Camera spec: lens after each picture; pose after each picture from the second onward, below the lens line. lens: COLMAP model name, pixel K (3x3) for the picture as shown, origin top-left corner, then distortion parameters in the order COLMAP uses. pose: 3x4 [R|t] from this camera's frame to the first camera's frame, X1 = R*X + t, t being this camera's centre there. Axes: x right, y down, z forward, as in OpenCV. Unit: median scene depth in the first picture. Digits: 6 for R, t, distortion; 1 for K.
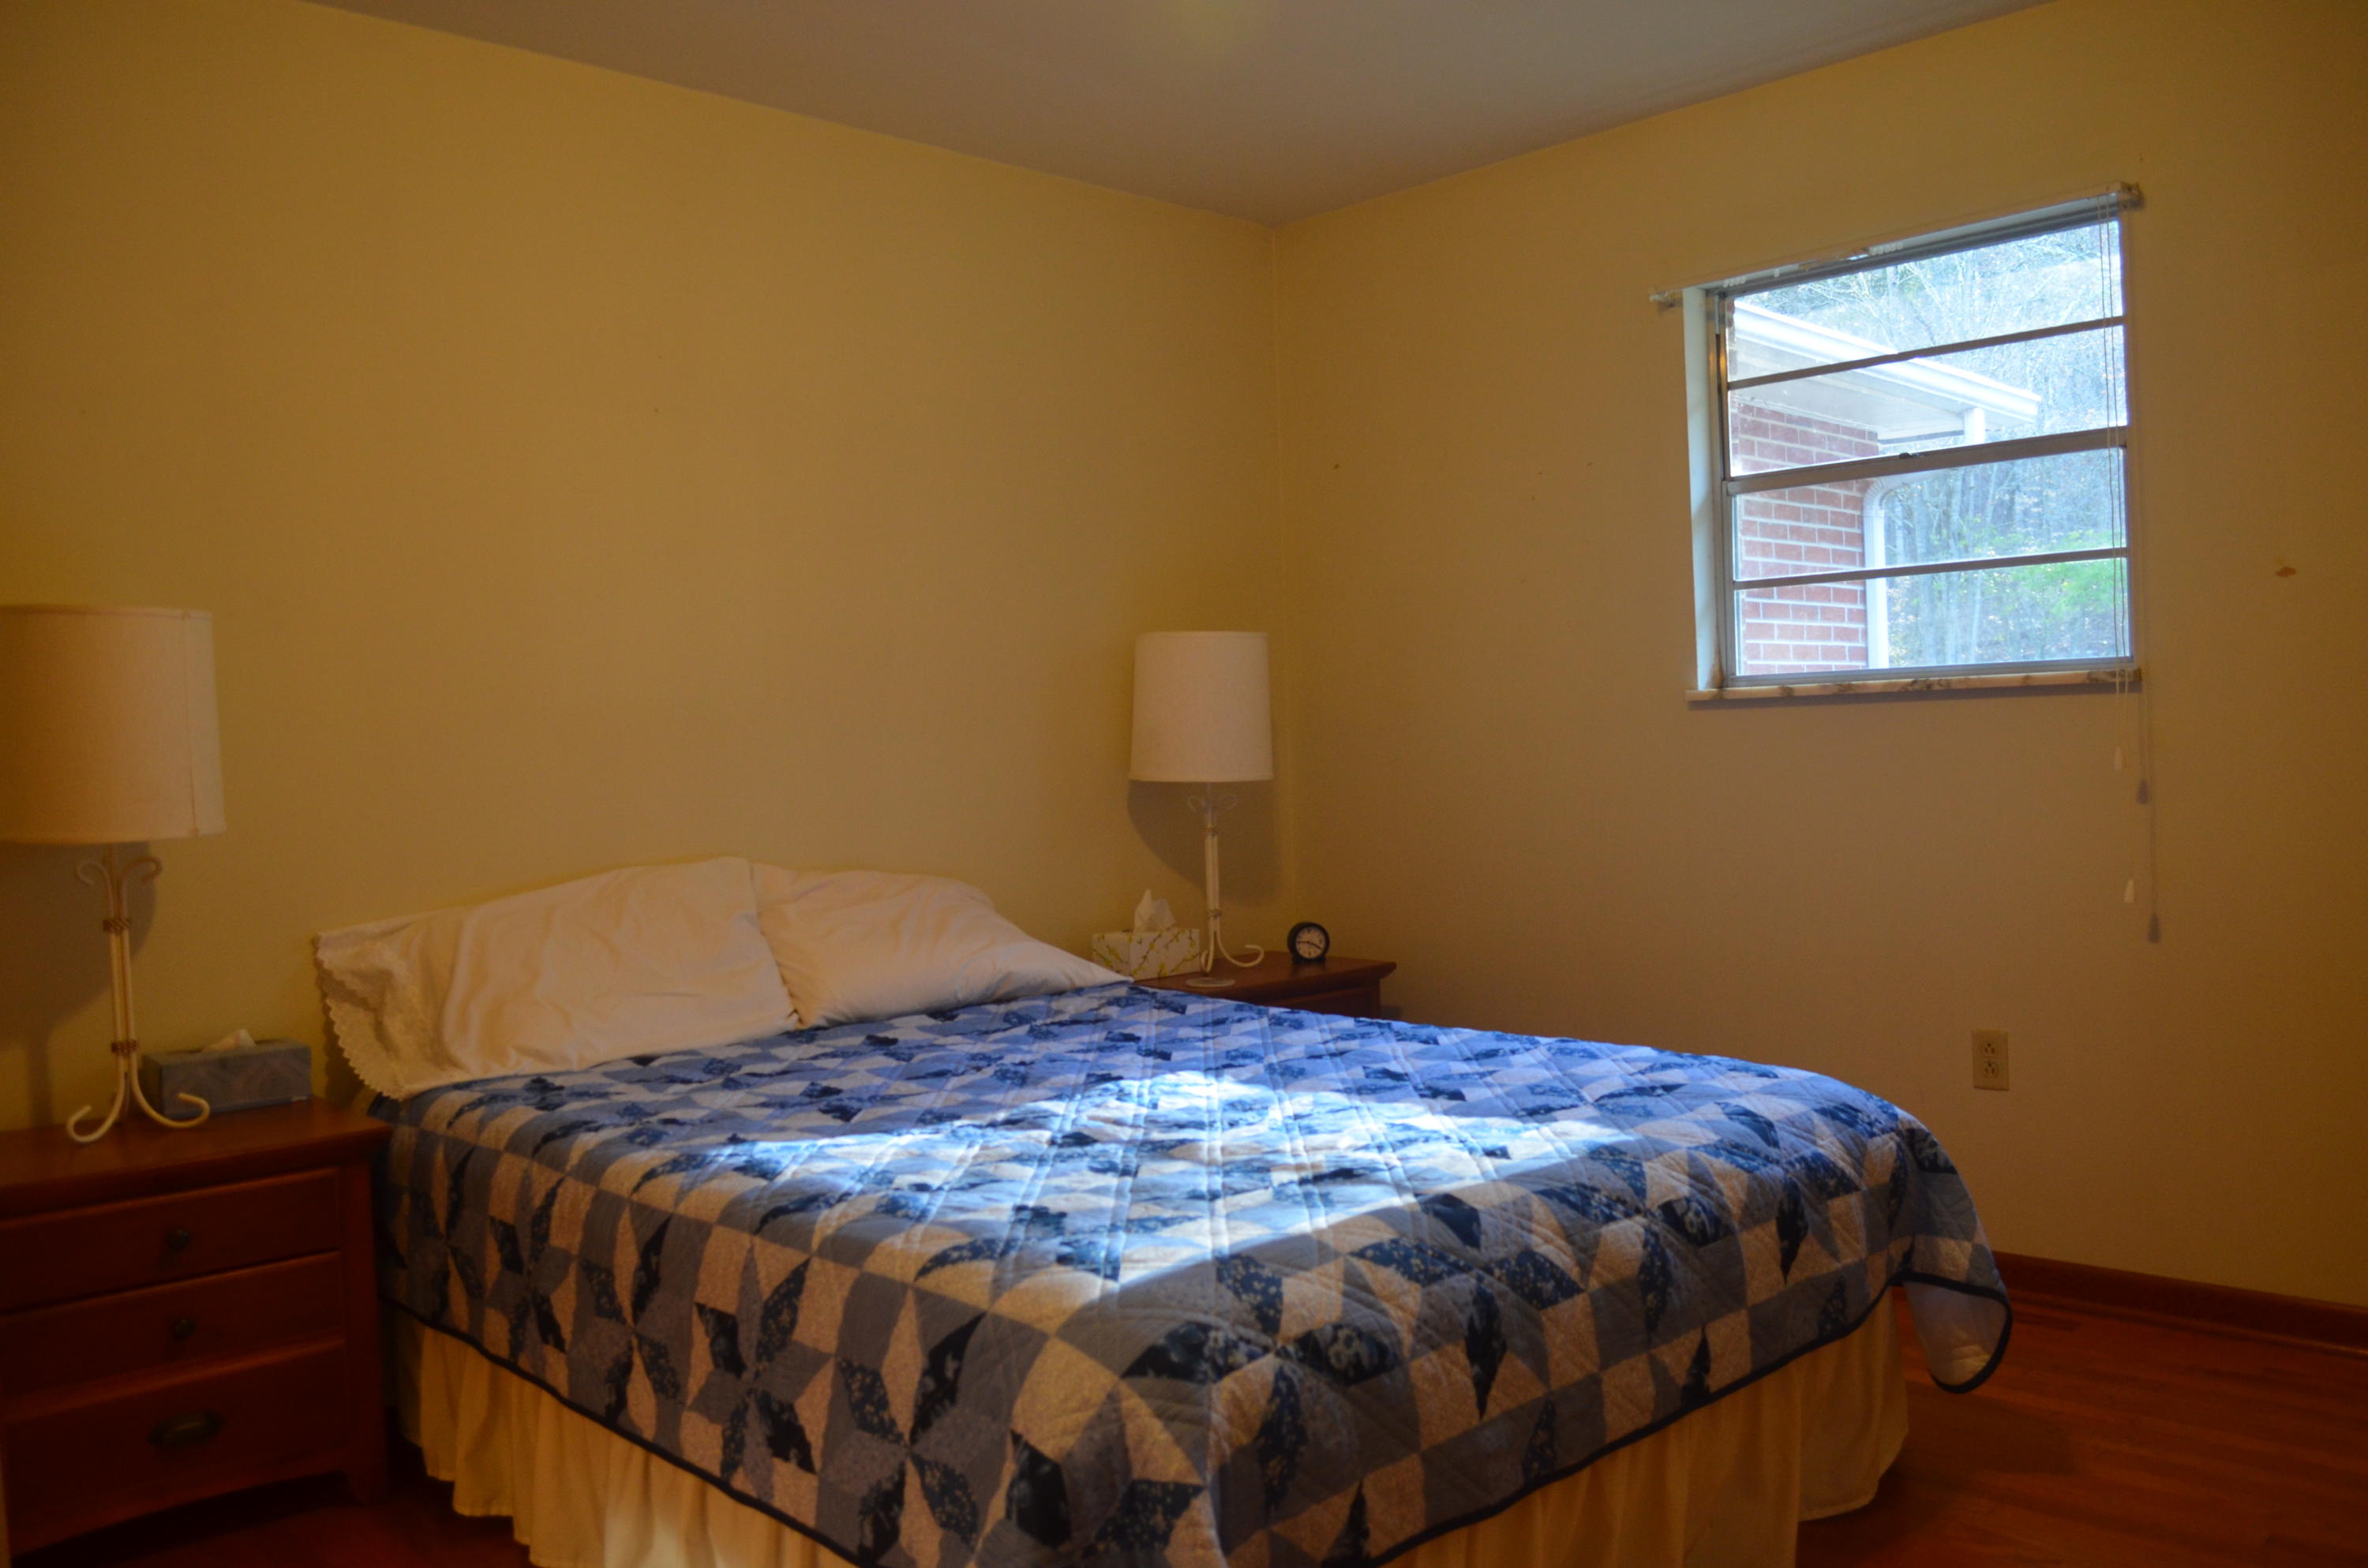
lens RADIAL K [[1848.4, 0, 1198.3], [0, 1848.4, 786.8], [0, 0, 1]] dist [-0.083751, 0.010303]
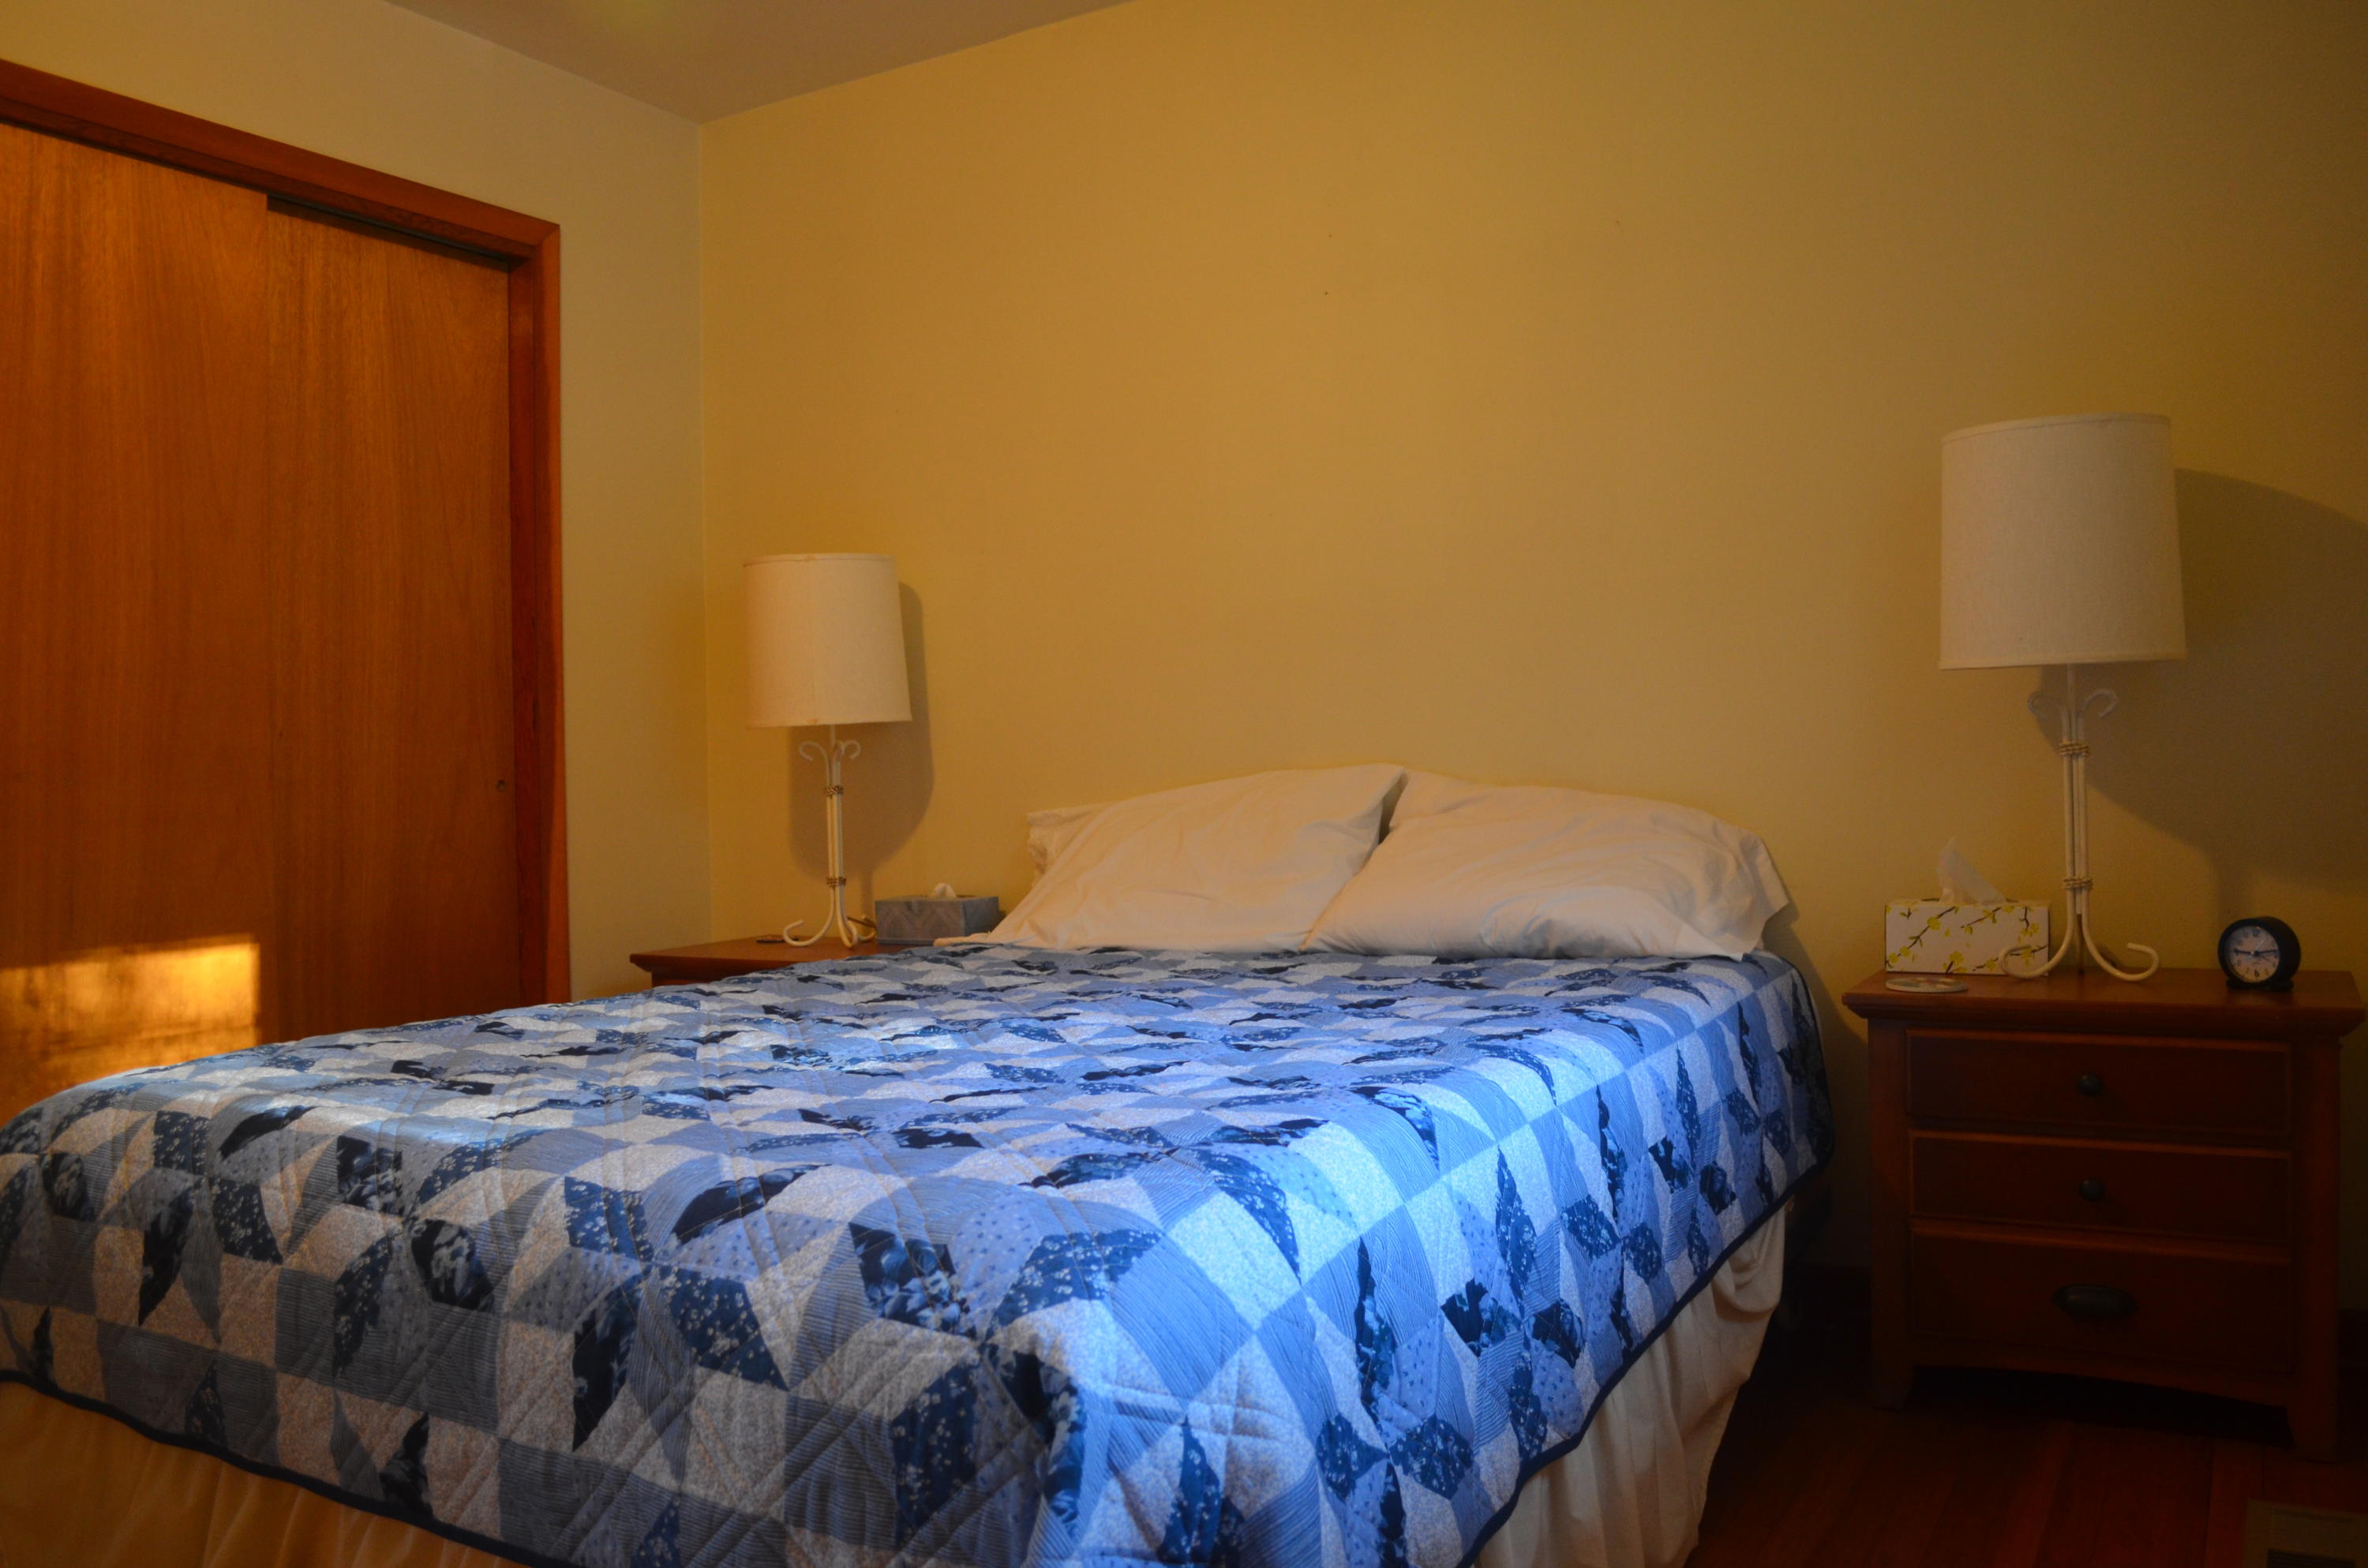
lens RADIAL K [[1848.4, 0, 1198.3], [0, 1848.4, 786.8], [0, 0, 1]] dist [-0.083751, 0.010303]
pose [[0.266279, 0.027988, -0.963490, 1.029116], [-0.004259, 0.999603, 0.027860, 0.042947], [0.963887, -0.003315, 0.266292, 1.135202]]
